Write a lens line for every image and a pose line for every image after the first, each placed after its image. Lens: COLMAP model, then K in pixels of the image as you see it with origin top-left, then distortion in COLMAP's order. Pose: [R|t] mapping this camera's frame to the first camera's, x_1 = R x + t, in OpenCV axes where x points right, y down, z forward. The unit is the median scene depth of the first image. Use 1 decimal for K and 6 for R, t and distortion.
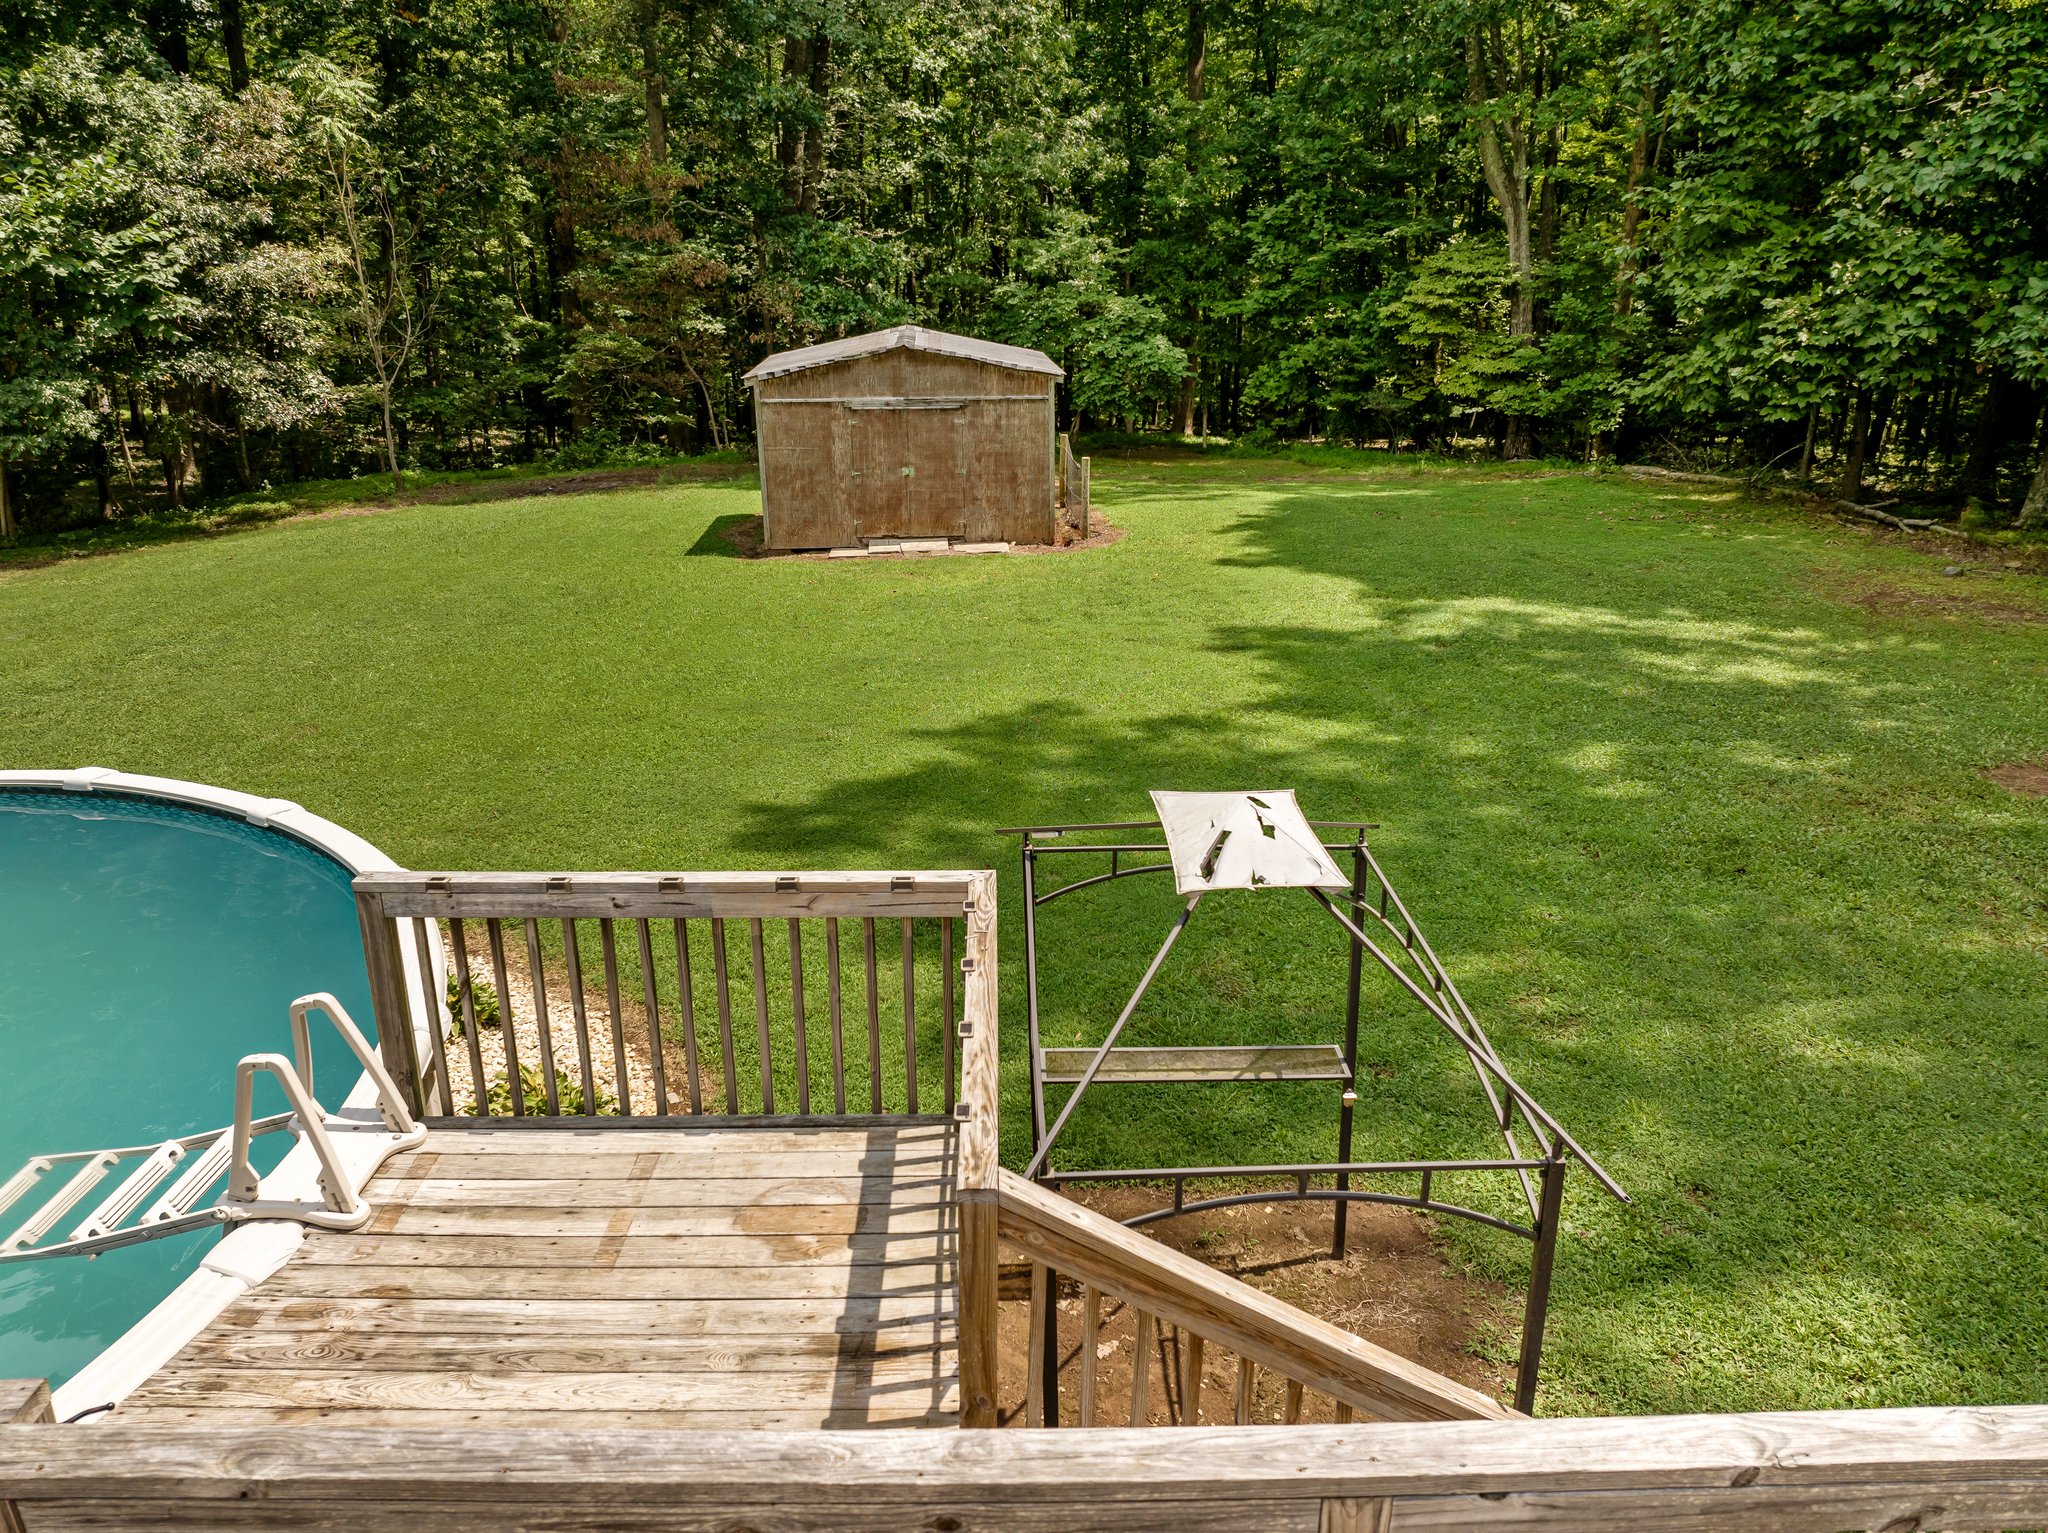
lens RADIAL K [[1453.2, 0, 1014.0], [0, 1453.2, 779.4], [0, 0, 1]] dist [-0.037103, 0.001402]
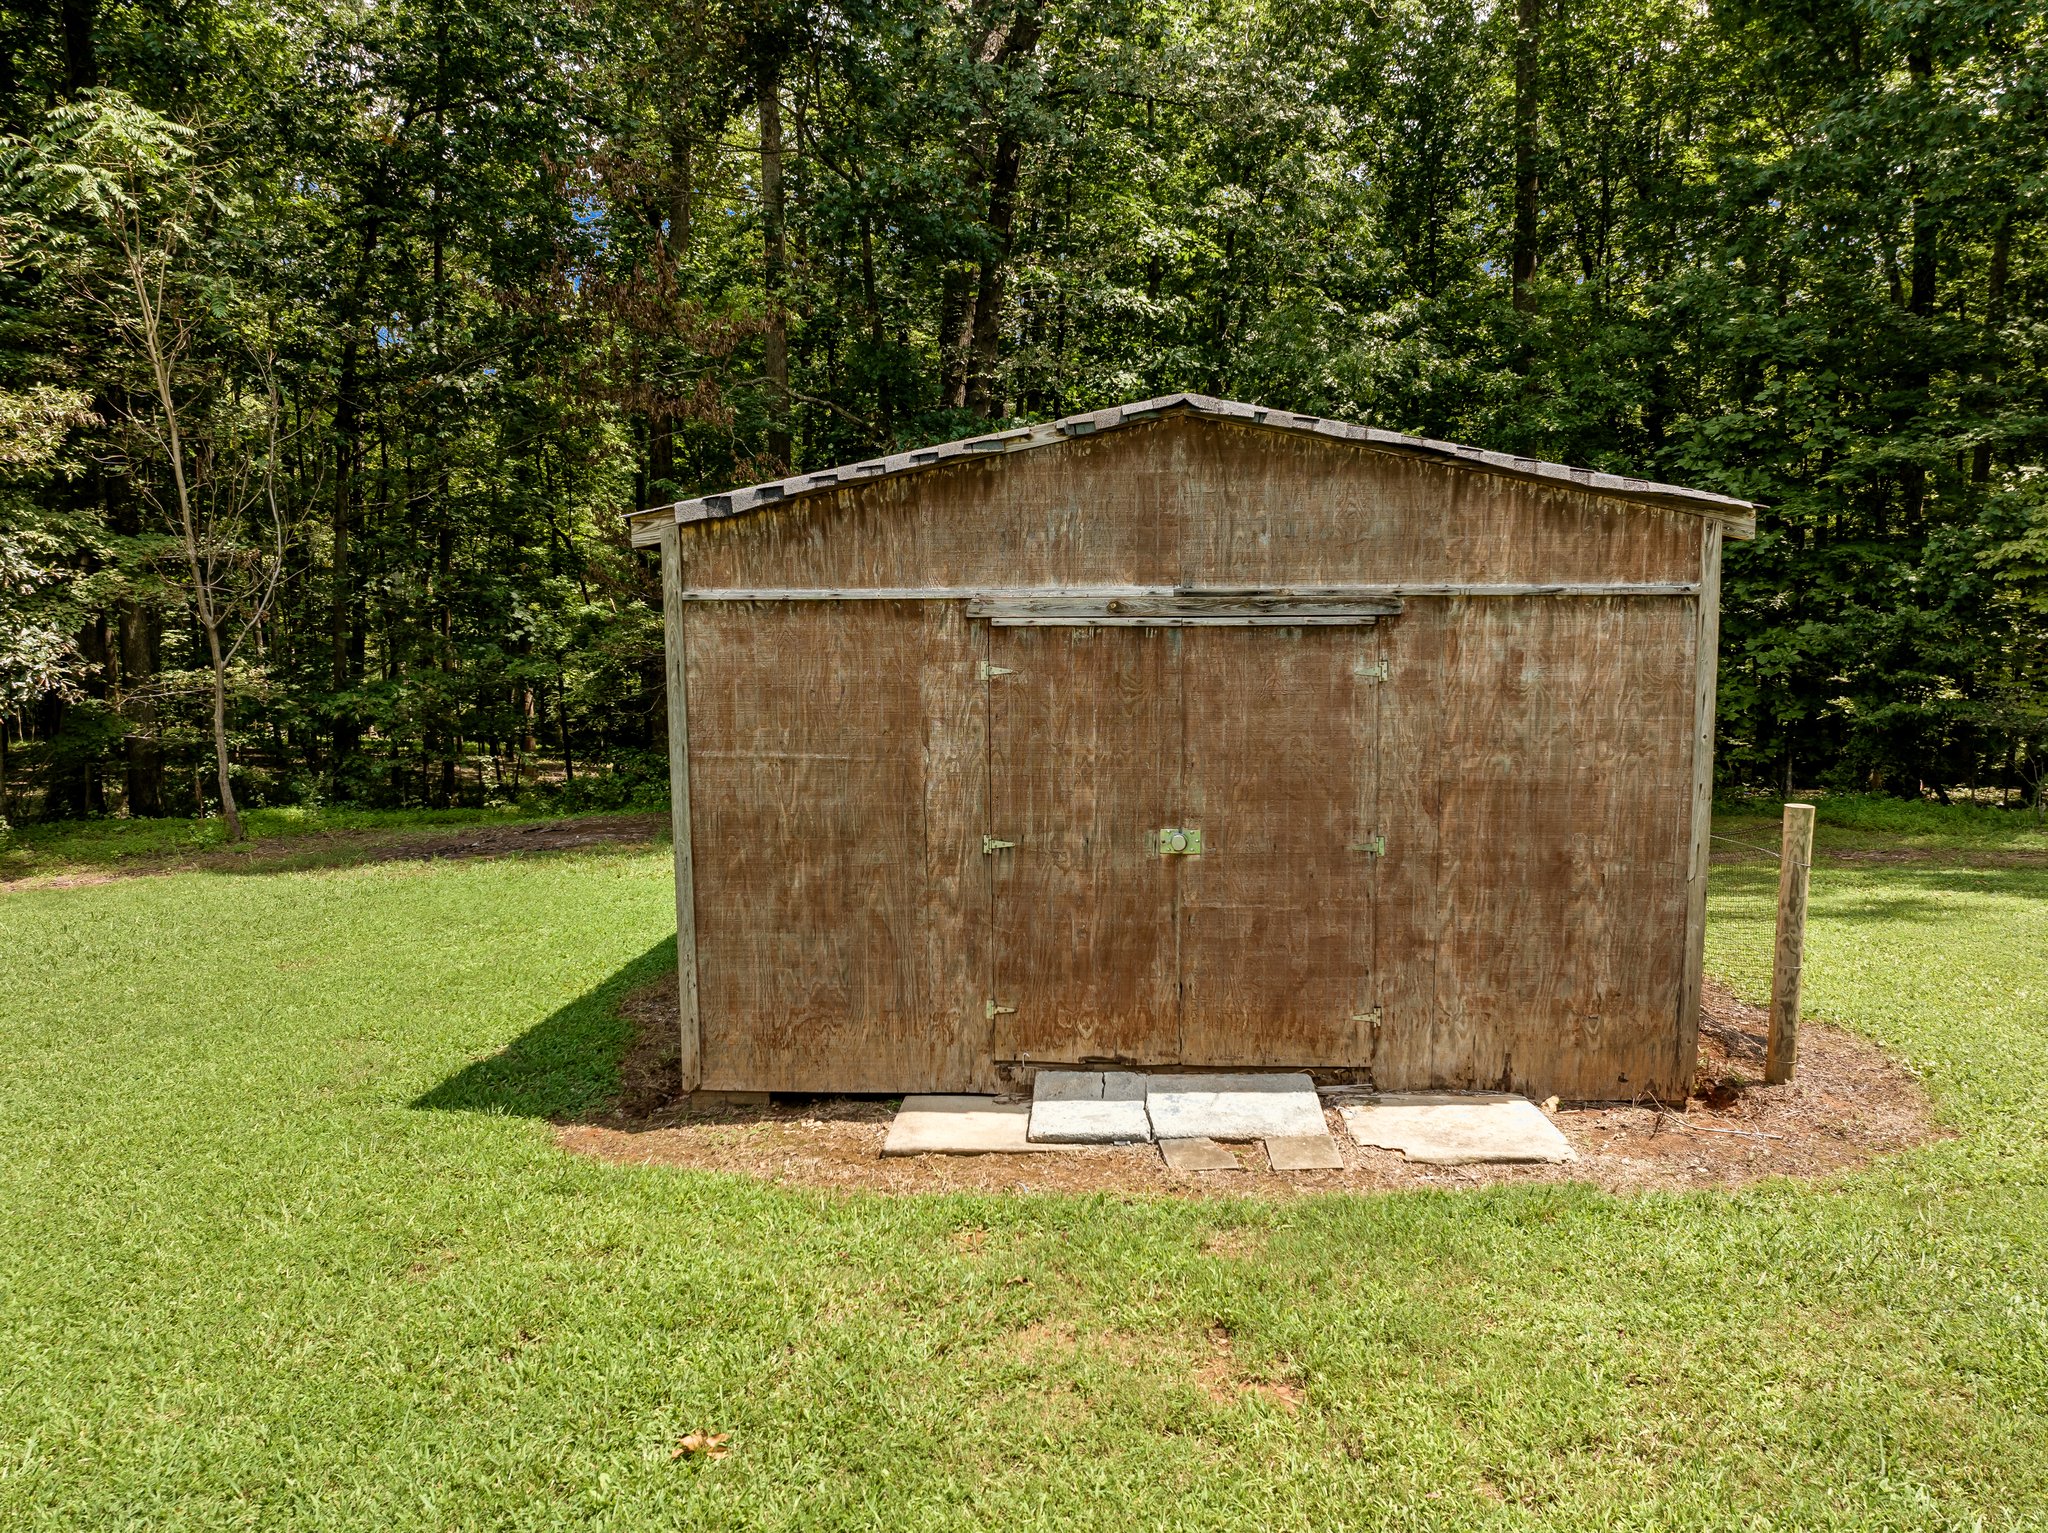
lens RADIAL K [[1453.2, 0, 1014.0], [0, 1453.2, 779.4], [0, 0, 1]] dist [-0.037103, 0.001402]
pose [[0.992133, 0.015399, -0.124237, -0.069673], [-0.044355, 0.971267, -0.233823, -0.154677], [0.117067, 0.237494, 0.964309, 0.711923]]
